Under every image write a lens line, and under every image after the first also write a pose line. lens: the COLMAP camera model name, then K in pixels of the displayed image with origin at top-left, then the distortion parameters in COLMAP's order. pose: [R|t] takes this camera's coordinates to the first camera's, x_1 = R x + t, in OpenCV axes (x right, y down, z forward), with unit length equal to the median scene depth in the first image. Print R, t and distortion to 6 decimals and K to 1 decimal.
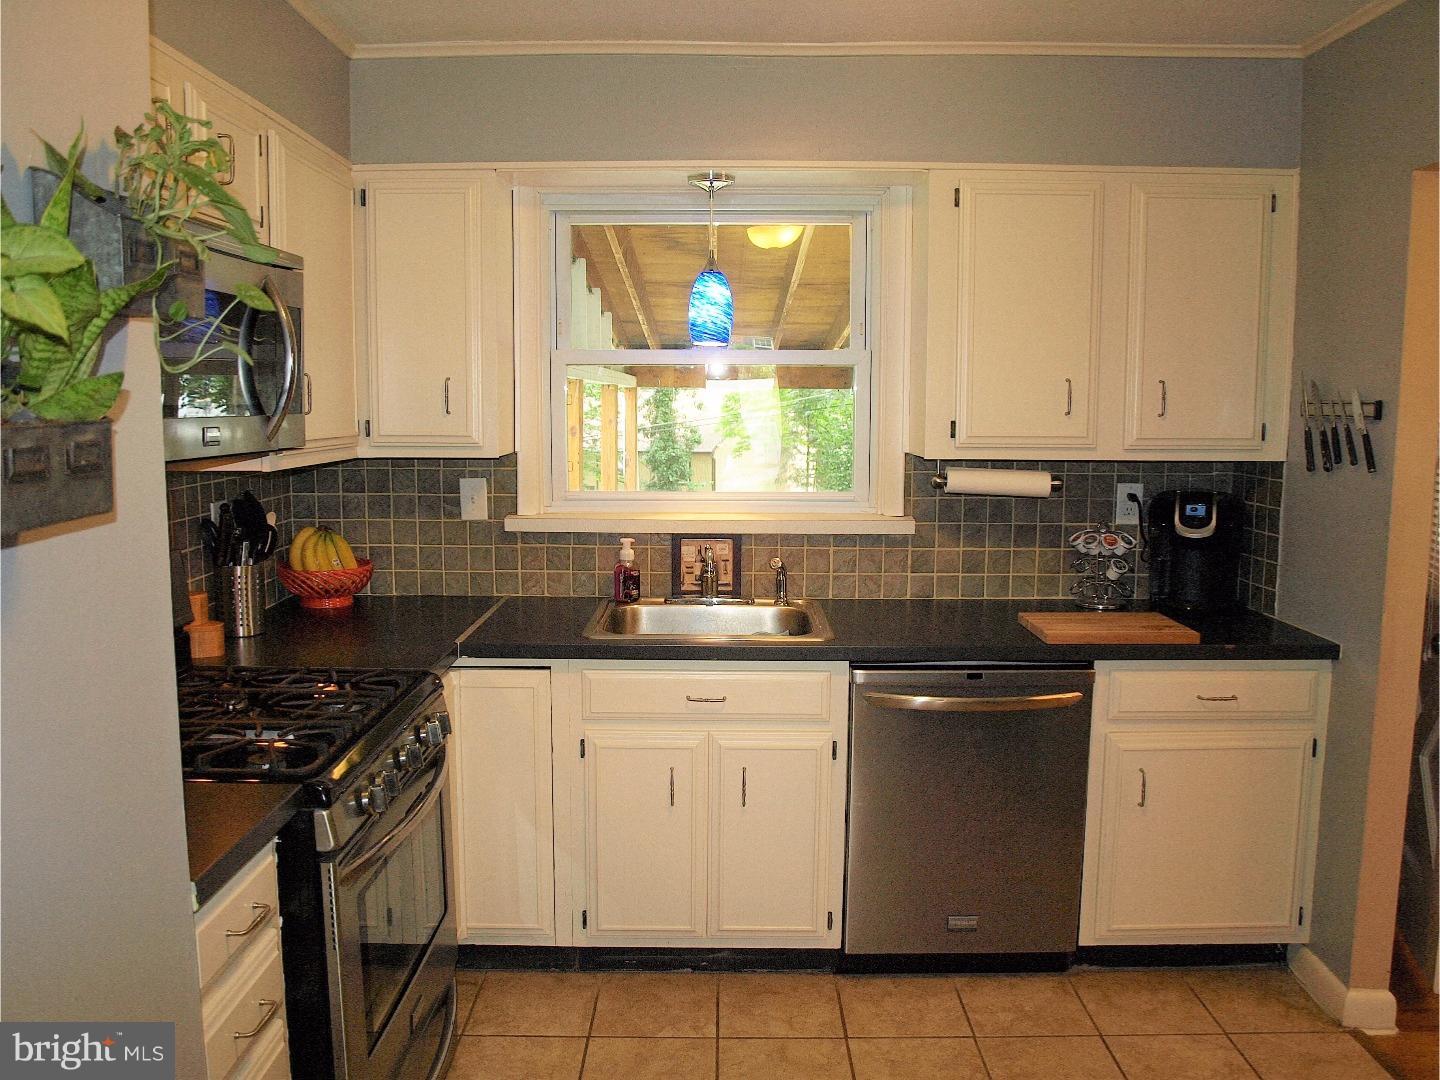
lens RADIAL K [[1147.3, 0, 714.9], [0, 1147.3, 538.7], [0, 0, 1]] dist [-0.067448, 0.015739]
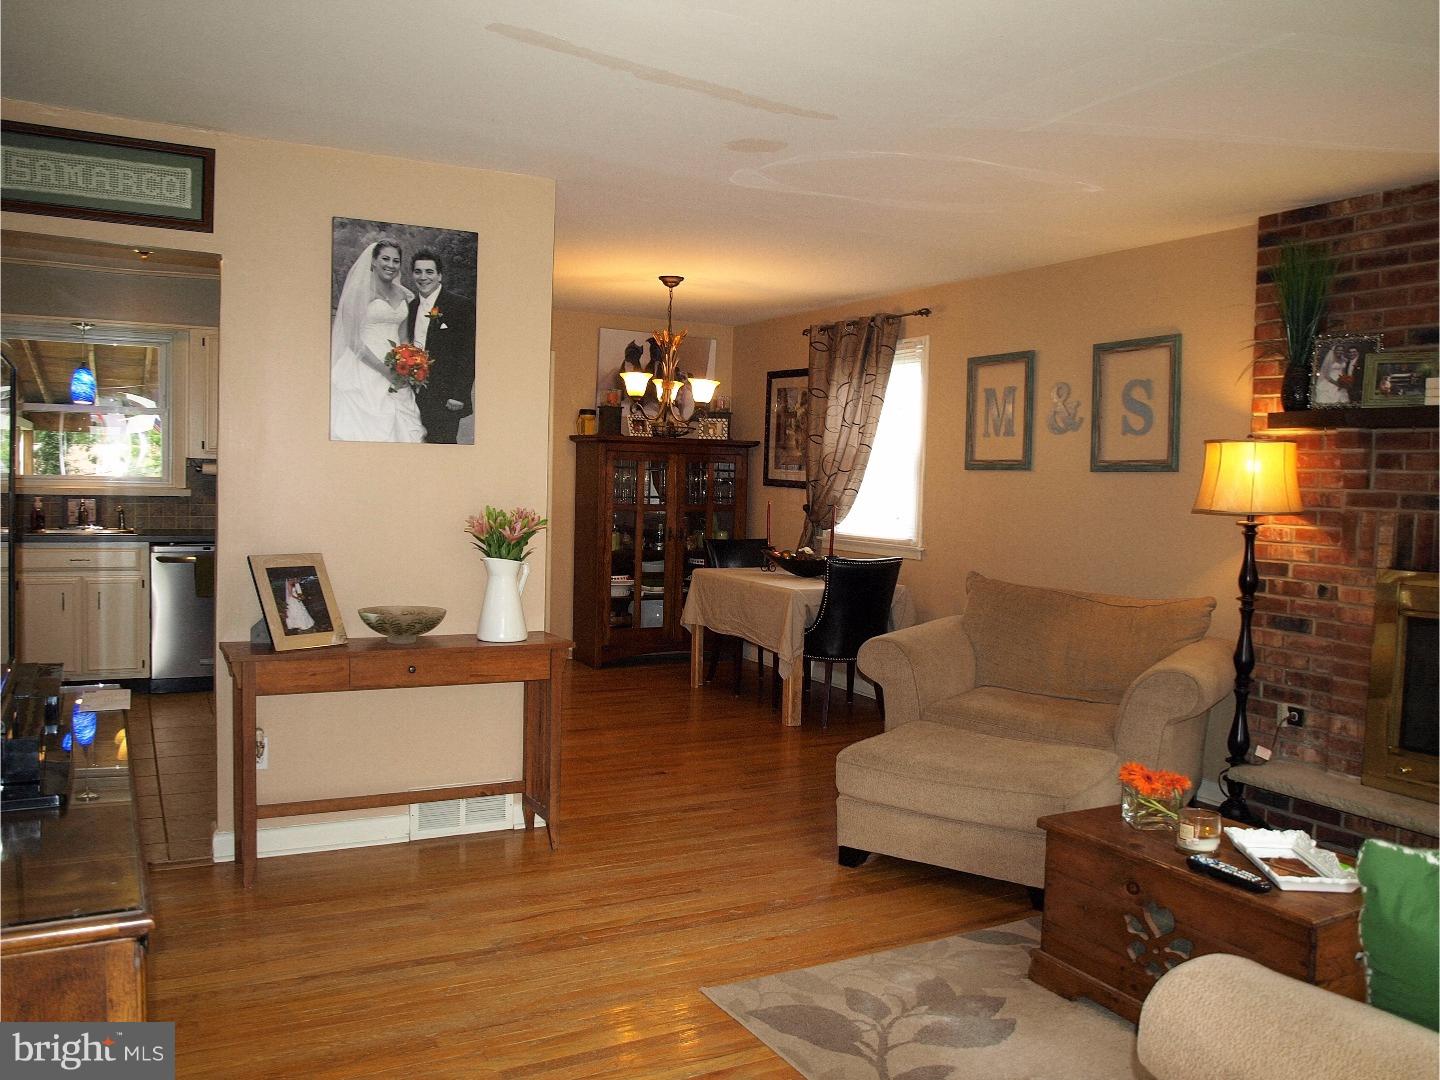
lens RADIAL K [[1147.3, 0, 711.6], [0, 1147.3, 539.4], [0, 0, 1]] dist [-0.067448, 0.015739]
pose [[0.884313, -0.007337, 0.466836, 0.049226], [0.033350, 0.998315, -0.047484, 0.206741], [-0.465701, 0.057560, 0.883068, -1.281896]]
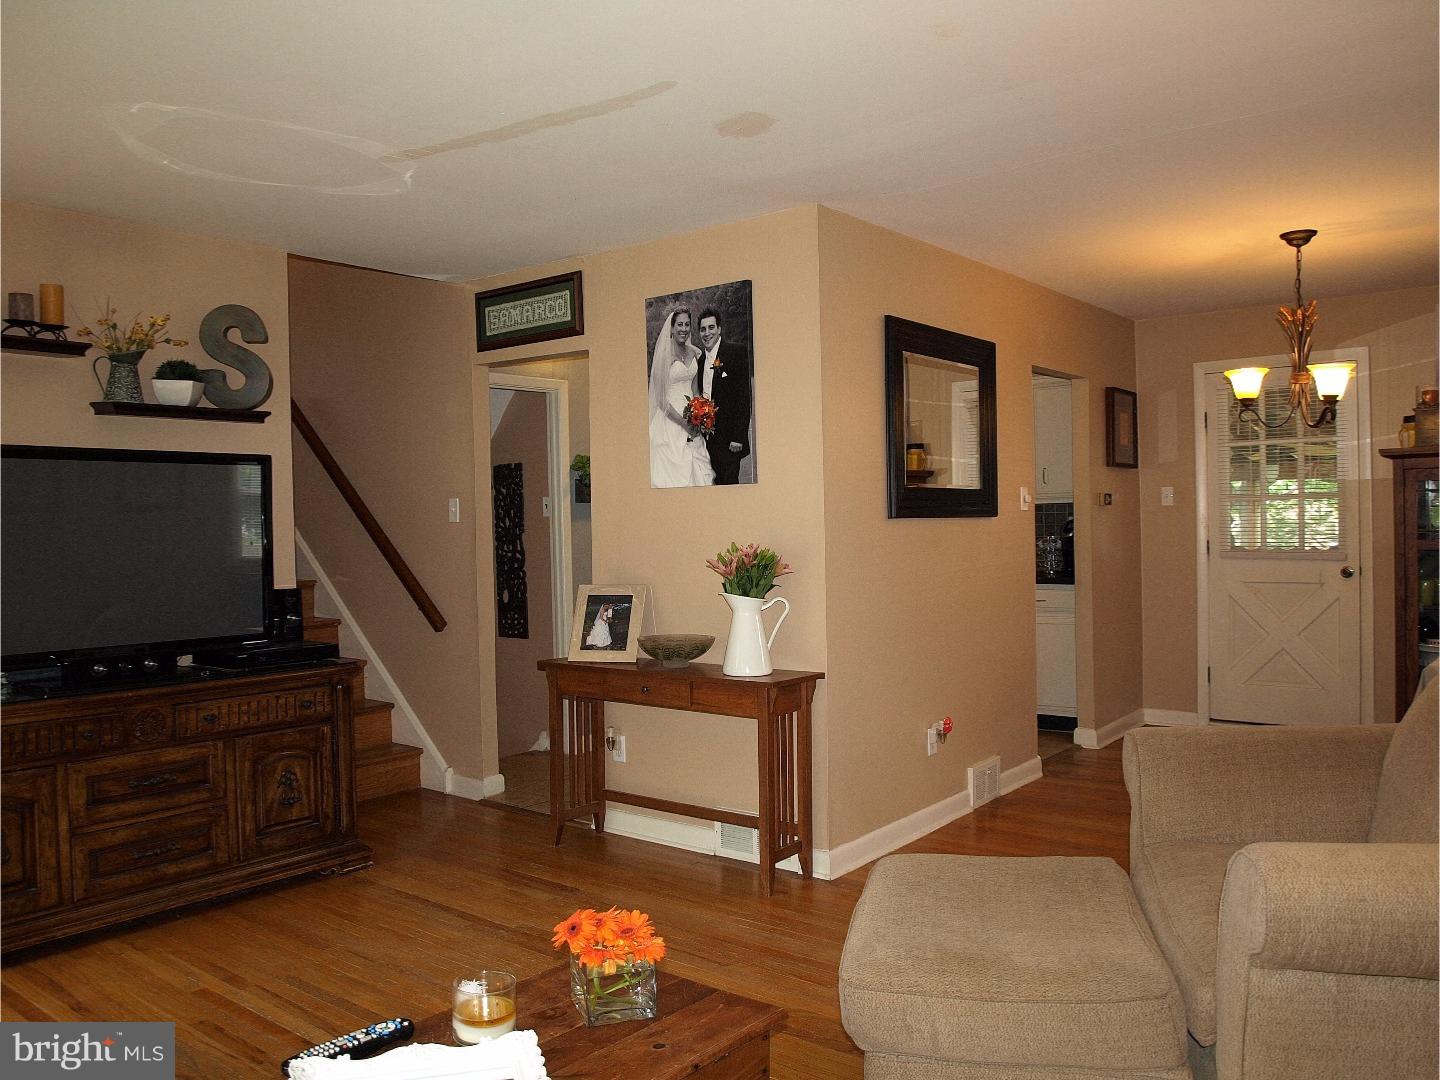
lens RADIAL K [[1147.3, 0, 710.2], [0, 1147.3, 548.5], [0, 0, 1]] dist [-0.067448, 0.015739]
pose [[0.782596, -0.010194, -0.622447, 2.112655], [-0.048621, 0.995811, -0.077440, 0.215763], [0.620629, 0.090868, 0.778822, -0.938671]]
